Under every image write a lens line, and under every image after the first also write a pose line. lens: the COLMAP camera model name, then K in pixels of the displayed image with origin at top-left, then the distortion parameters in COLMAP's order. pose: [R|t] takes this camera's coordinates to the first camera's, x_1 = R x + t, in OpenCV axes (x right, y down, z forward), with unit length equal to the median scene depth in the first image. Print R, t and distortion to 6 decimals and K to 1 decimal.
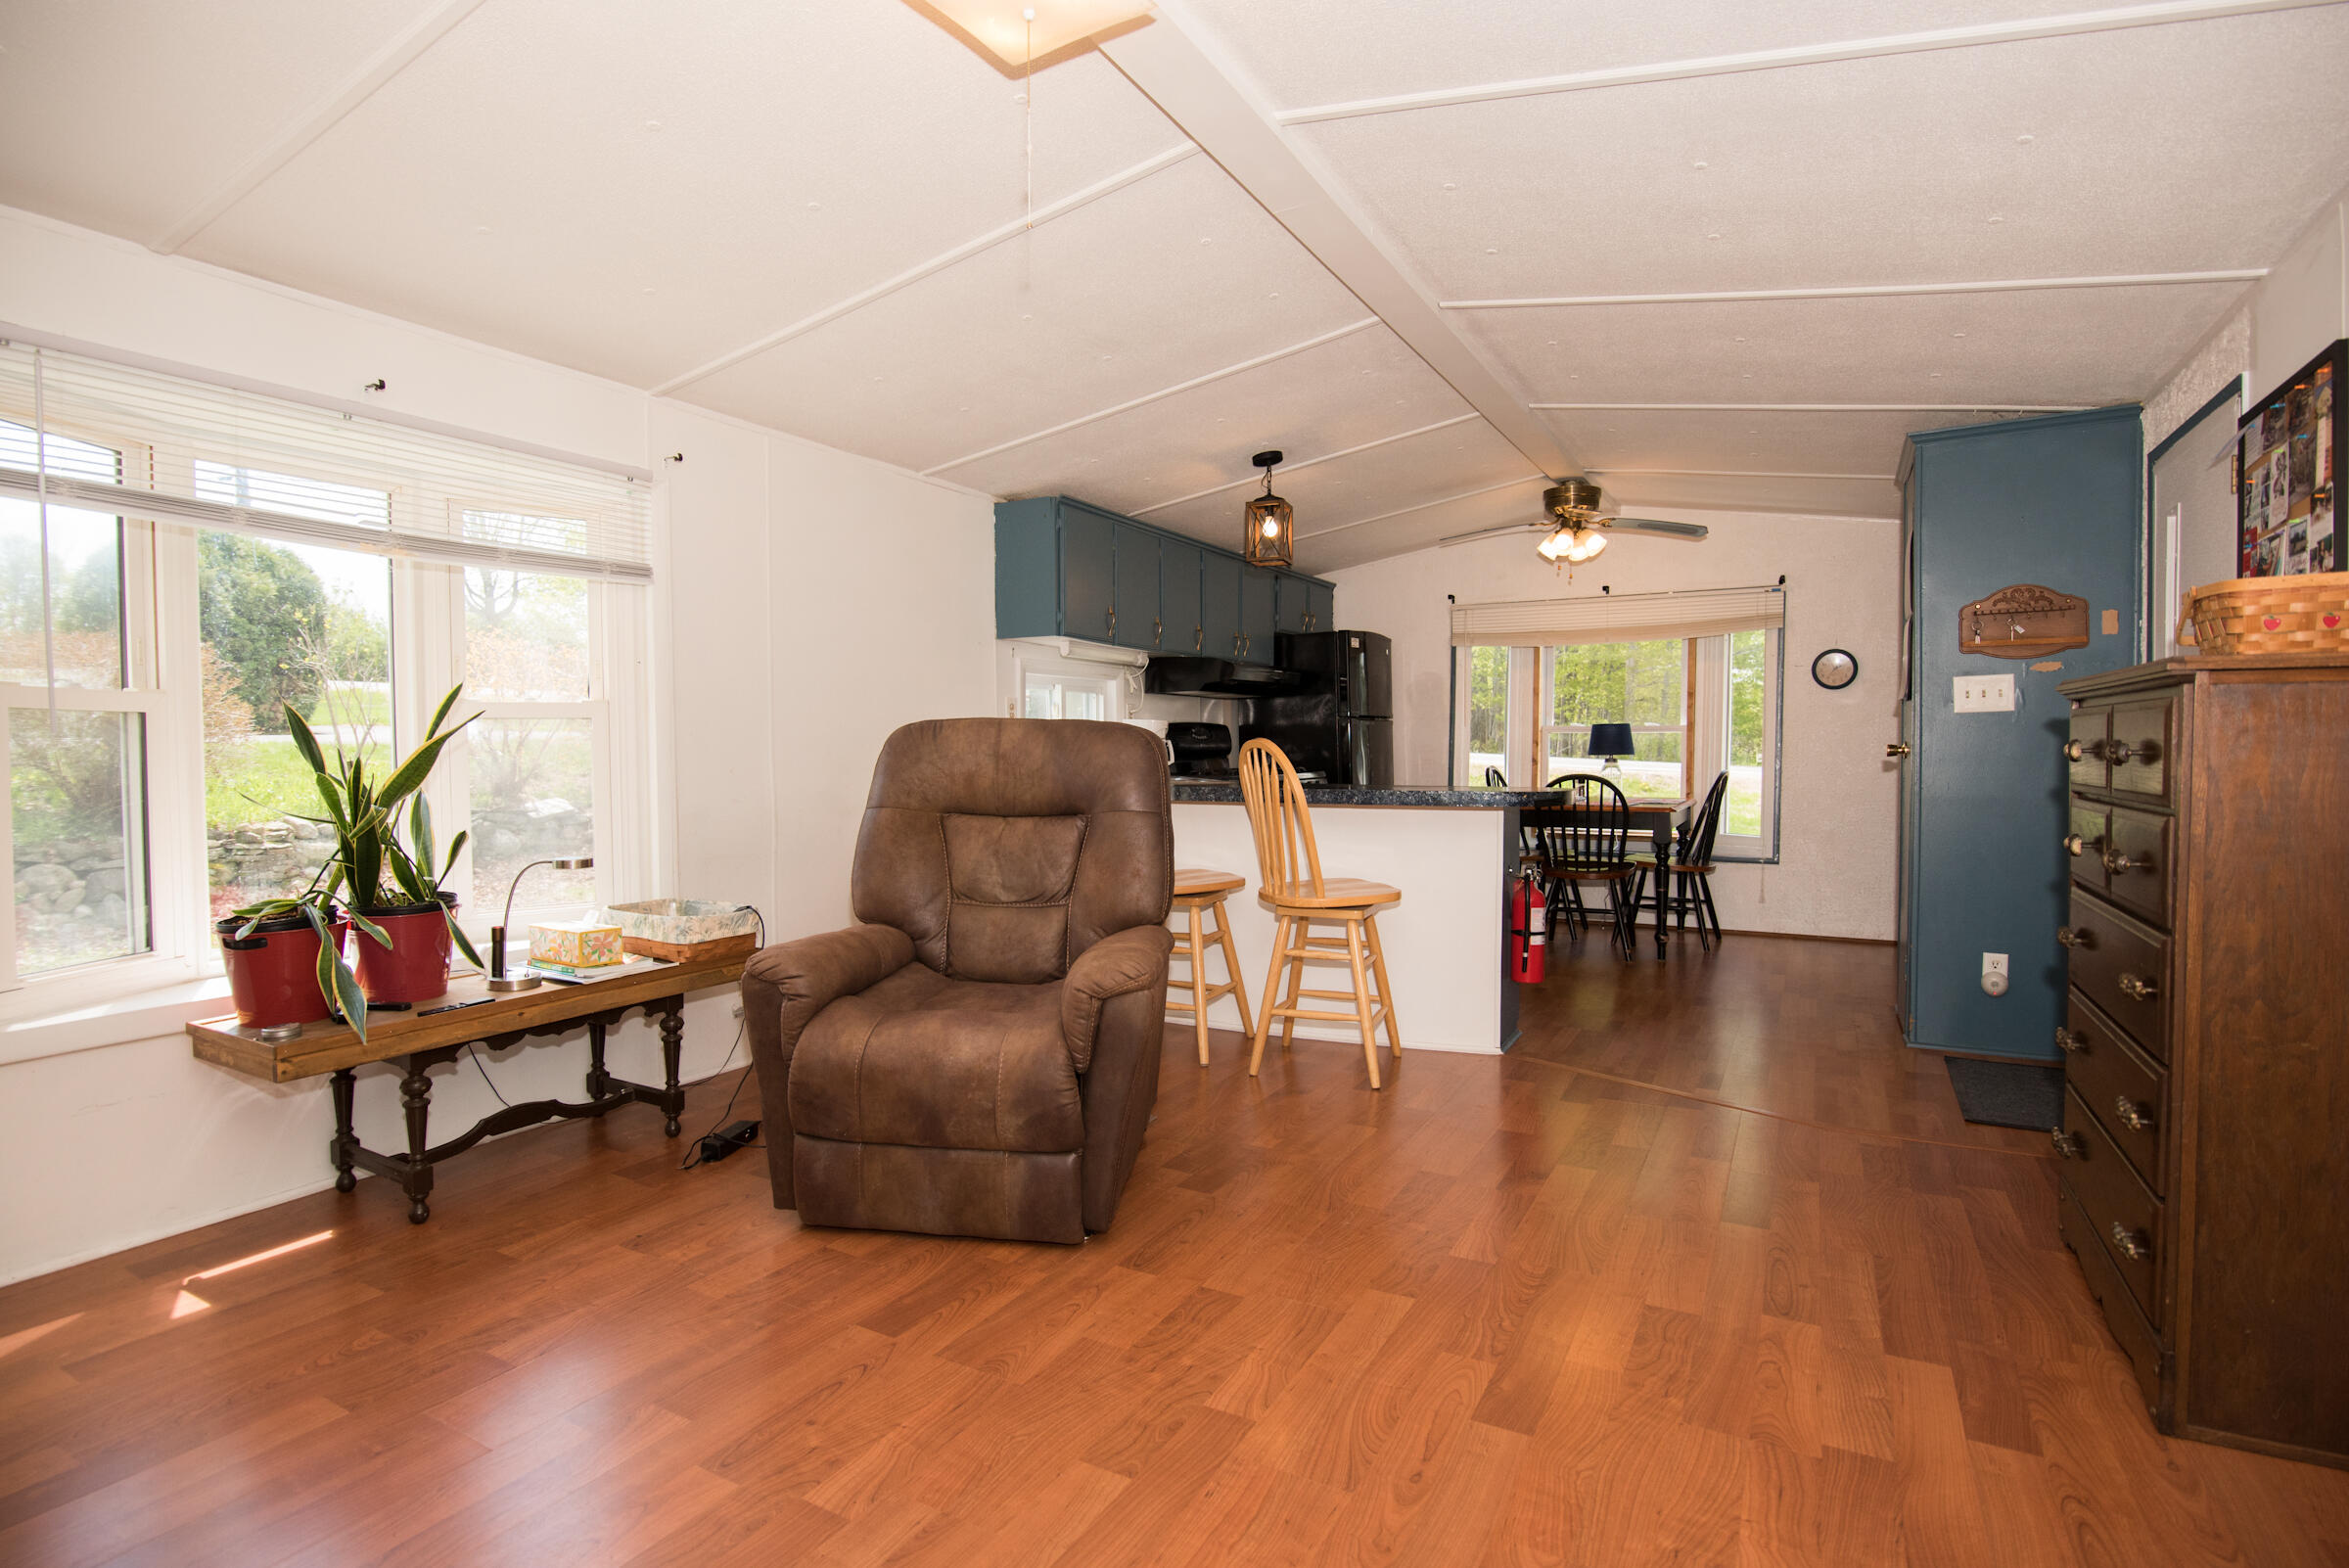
lens RADIAL K [[1198.1, 0, 1176.3], [0, 1198.1, 778.6], [0, 0, 1]] dist [-0.001508, 0.000478]
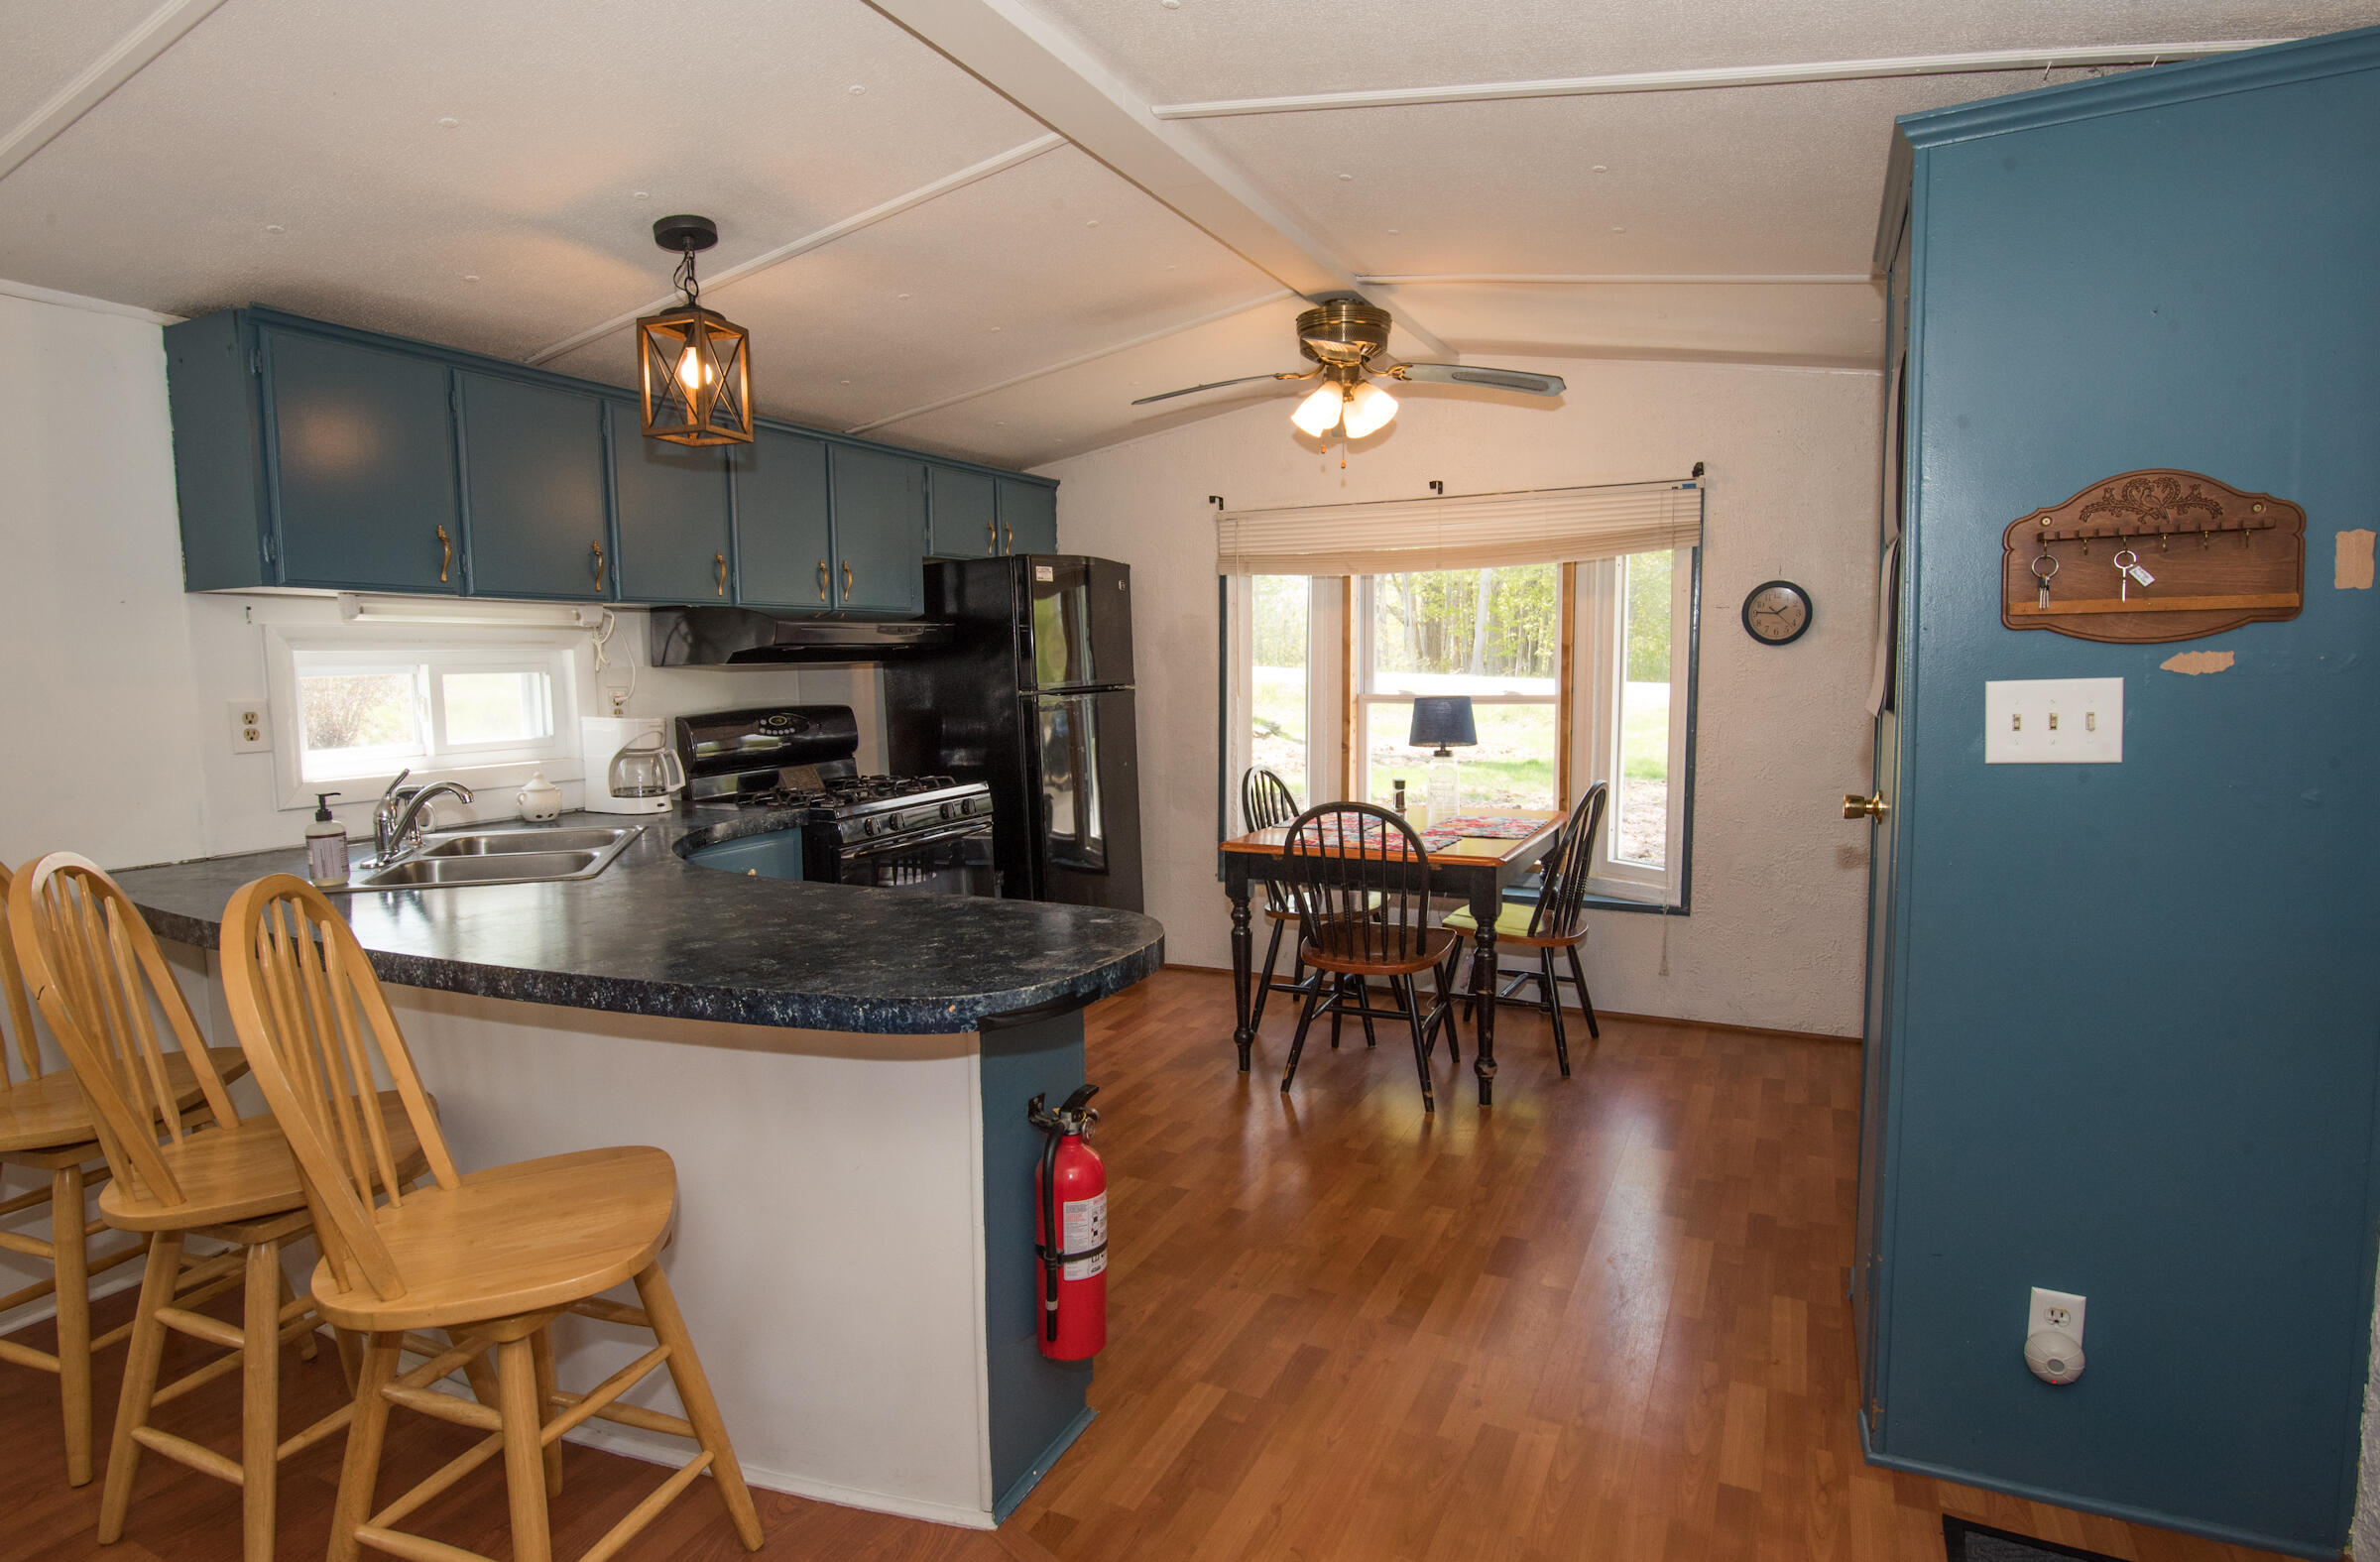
lens RADIAL K [[1286.9, 0, 1189.1], [0, 1286.9, 783.3], [0, 0, 1]] dist [-0.014631, -0.000192]
pose [[0.998670, -0.018051, 0.048299, 0.222184], [0.014729, 0.997557, 0.068291, -0.056434], [-0.049414, -0.067488, 0.996496, 0.363095]]
